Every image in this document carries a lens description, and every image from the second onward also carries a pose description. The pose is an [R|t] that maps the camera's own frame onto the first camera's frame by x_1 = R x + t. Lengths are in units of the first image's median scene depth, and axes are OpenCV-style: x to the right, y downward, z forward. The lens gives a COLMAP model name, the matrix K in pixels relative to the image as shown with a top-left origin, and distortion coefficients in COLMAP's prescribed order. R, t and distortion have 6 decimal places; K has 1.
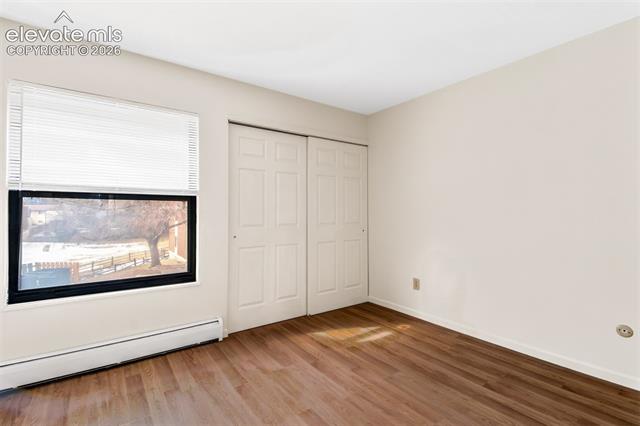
lens RADIAL K [[300.6, 0, 320.0], [0, 300.6, 213.0], [0, 0, 1]] dist [-0.001621, -0.000423]
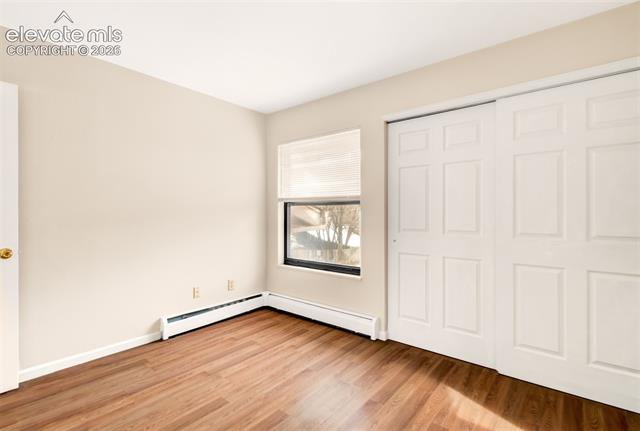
lens RADIAL K [[303.7, 0, 320.0], [0, 303.7, 215.5], [0, 0, 1]] dist [0.001863, 0.000055]
pose [[0.247870, 0.004702, -0.968782, 0.637525], [-0.005083, 0.999981, 0.003553, -0.002903], [0.968780, 0.004044, 0.247889, 0.573945]]
